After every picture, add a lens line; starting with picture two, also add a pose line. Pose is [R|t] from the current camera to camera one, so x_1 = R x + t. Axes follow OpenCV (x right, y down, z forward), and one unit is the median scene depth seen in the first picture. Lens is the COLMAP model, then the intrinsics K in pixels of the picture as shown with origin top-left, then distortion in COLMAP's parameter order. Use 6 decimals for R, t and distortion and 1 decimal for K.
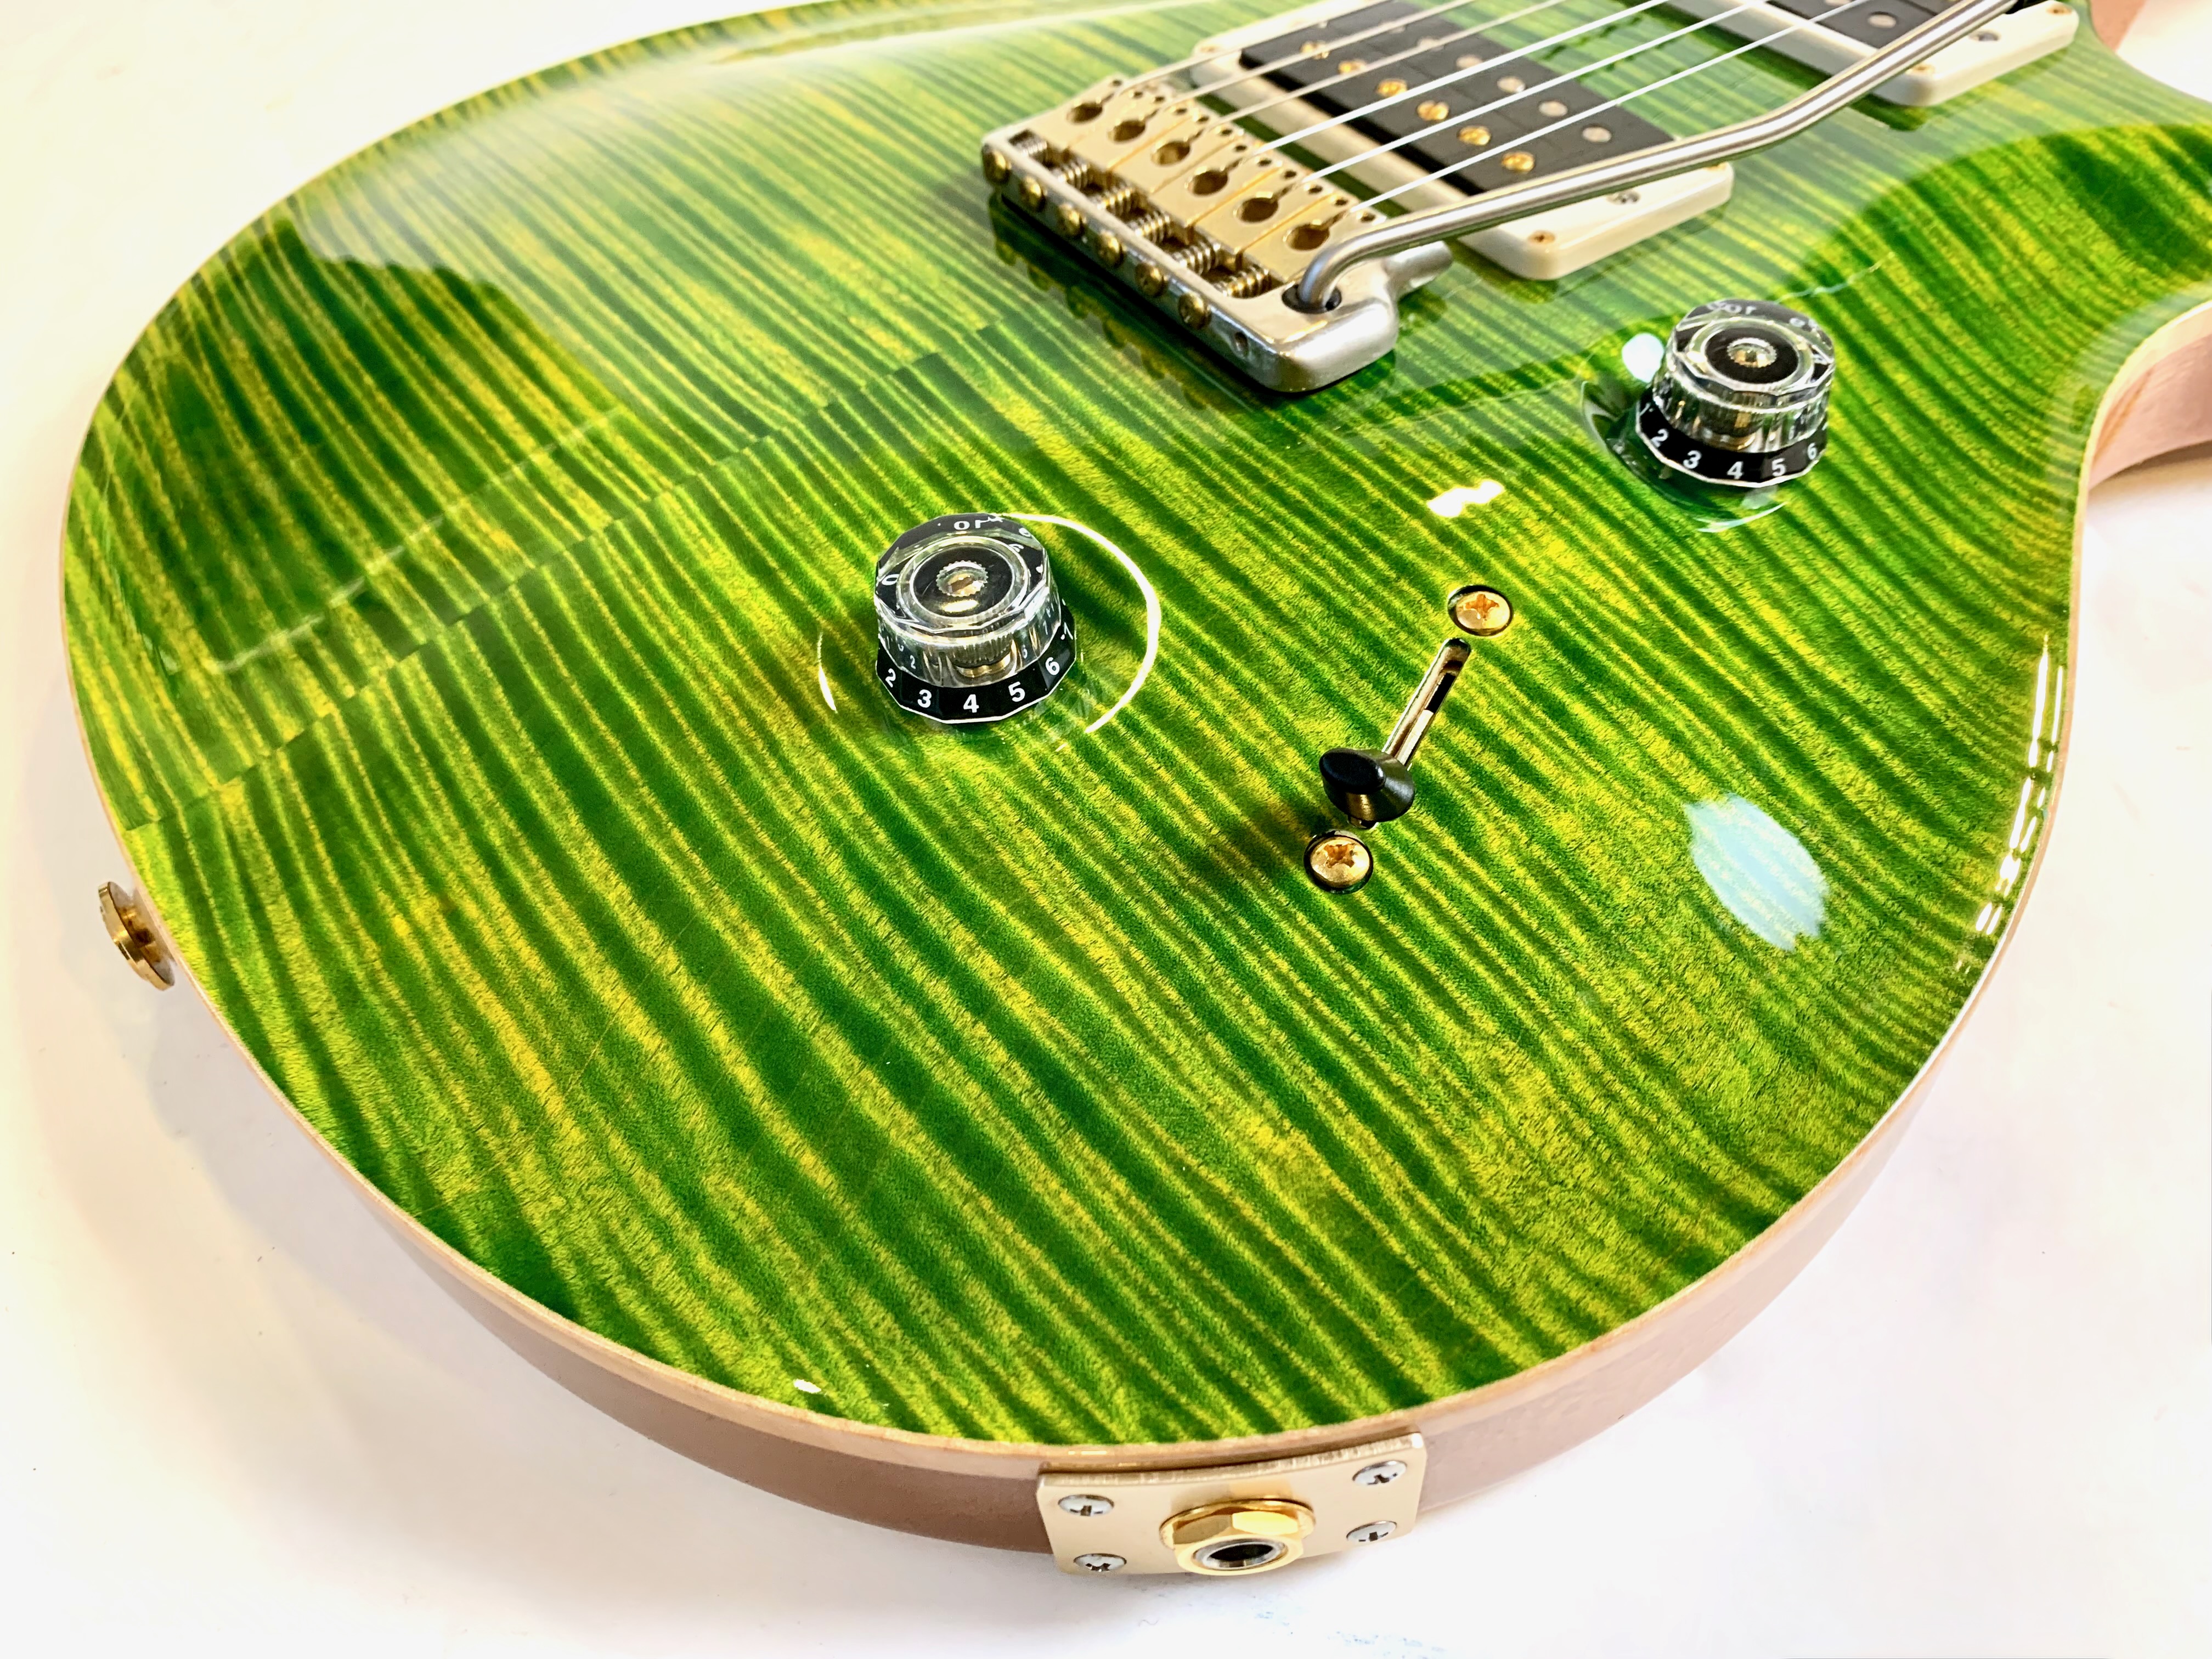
lens RADIAL K [[1655.2, 0, 1106.0], [0, 1655.2, 829.5], [0, 0, 1]] dist [0.156562, -0.433637]
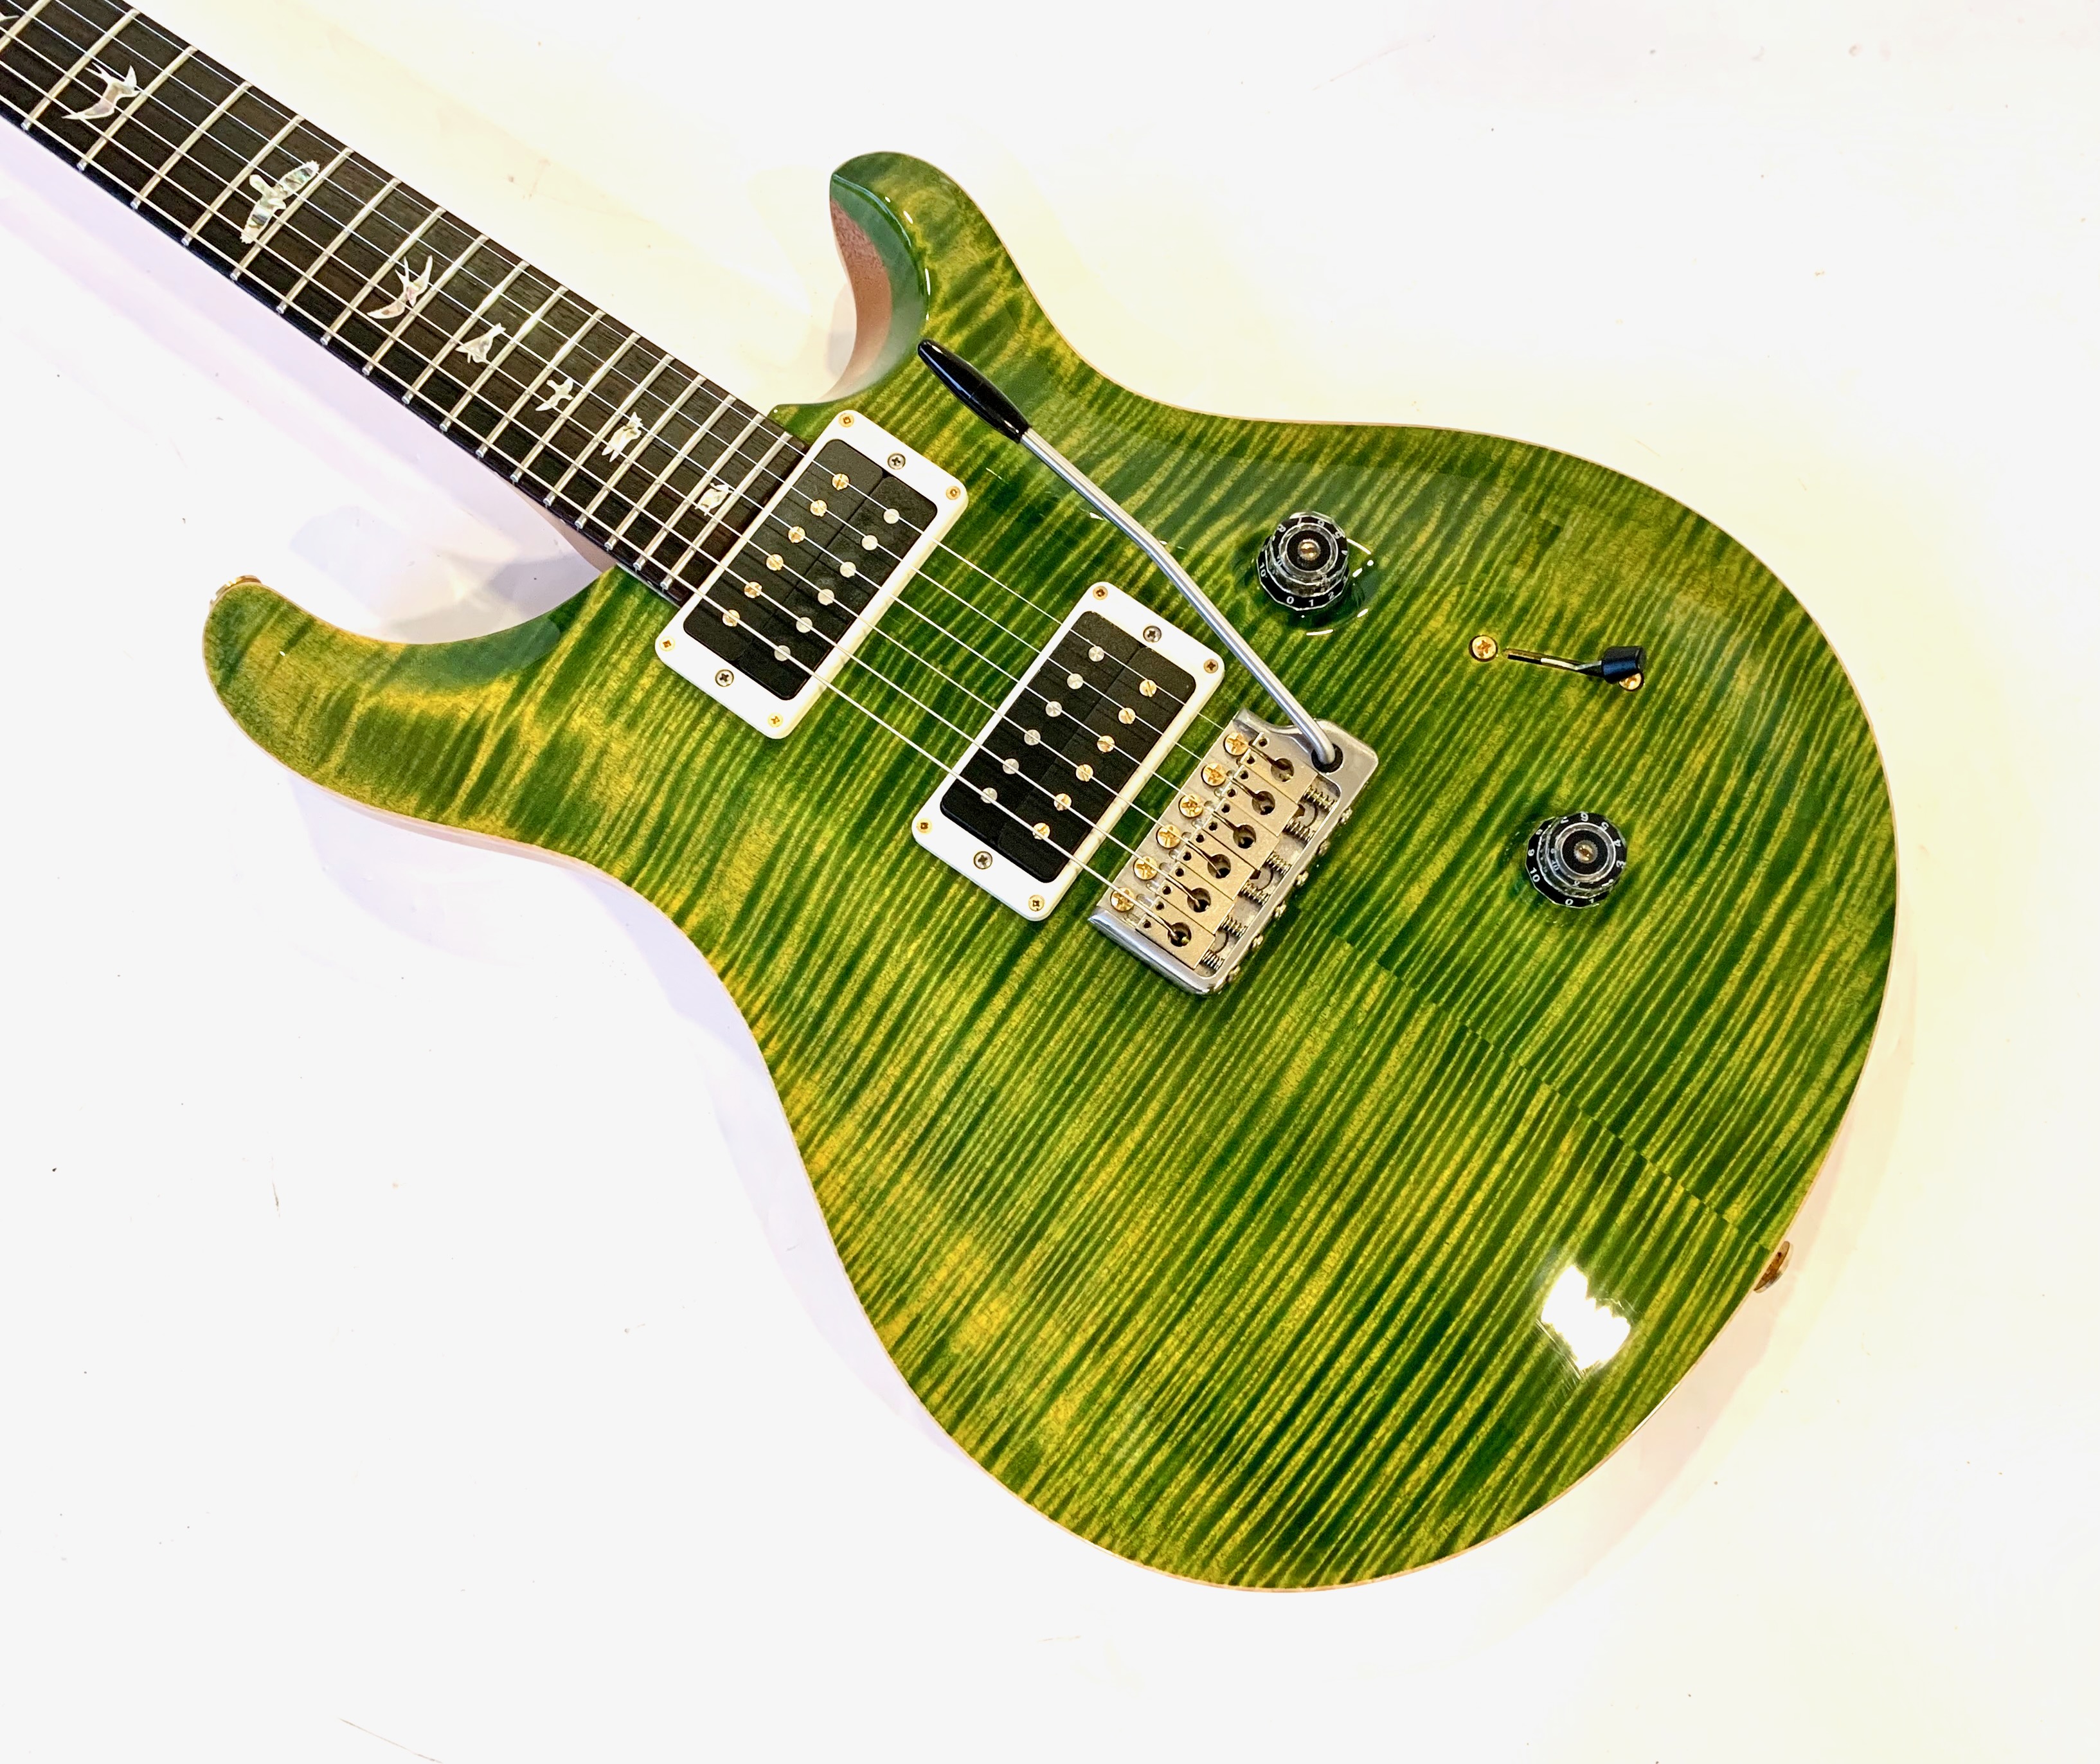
lens RADIAL K [[1979.6, 0, 1105.1], [0, 1979.6, 874.5], [0, 0, 1]] dist [0.232588, -0.814163]
pose [[-0.335616, -0.906123, 0.257493, -0.590726], [0.723701, -0.073042, 0.686237, -2.459316], [-0.603007, 0.416661, 0.680276, -0.391416]]
